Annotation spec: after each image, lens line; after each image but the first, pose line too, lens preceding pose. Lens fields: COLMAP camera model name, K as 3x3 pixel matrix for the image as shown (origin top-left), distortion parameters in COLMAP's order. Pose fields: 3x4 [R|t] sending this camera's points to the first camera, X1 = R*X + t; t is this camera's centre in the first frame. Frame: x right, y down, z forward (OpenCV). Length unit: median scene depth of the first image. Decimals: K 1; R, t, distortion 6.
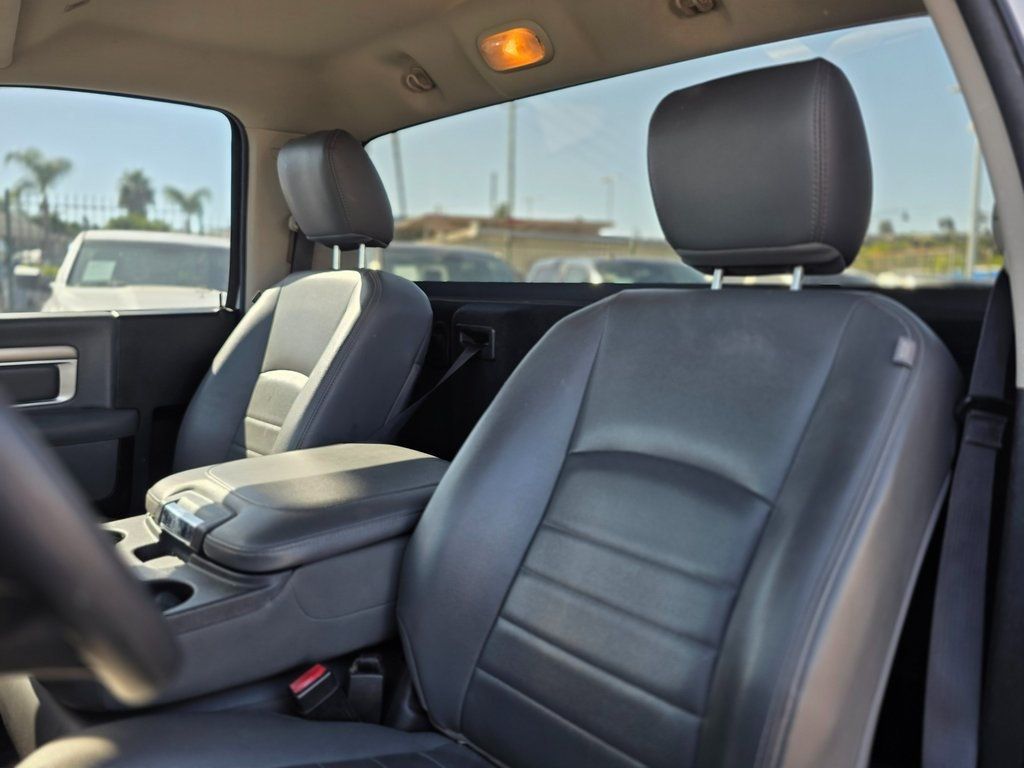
lens RADIAL K [[817.7, 0, 512.0], [0, 817.7, 384.0], [0, 0, 1]] dist [0.005460, 0.000628]
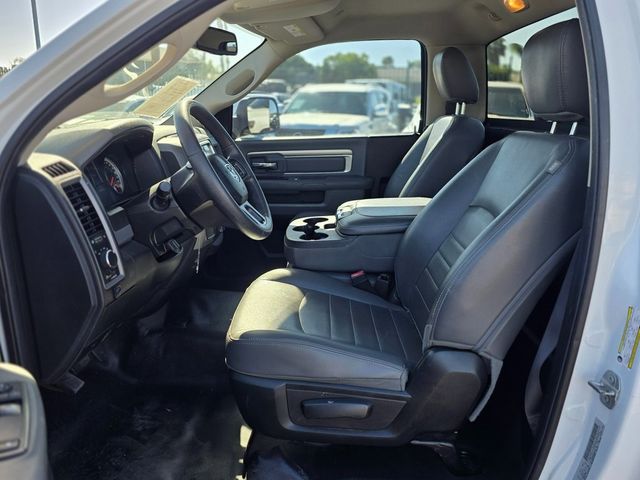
lens RADIAL K [[511.0, 0, 320.0], [0, 511.0, 240.0], [0, 0, 1]] dist [0.005460, 0.000628]
pose [[0.754286, 0.144457, -0.640457, 0.637241], [-0.060501, 0.986637, 0.151286, -0.009267], [0.653753, -0.075364, 0.752946, -0.328413]]
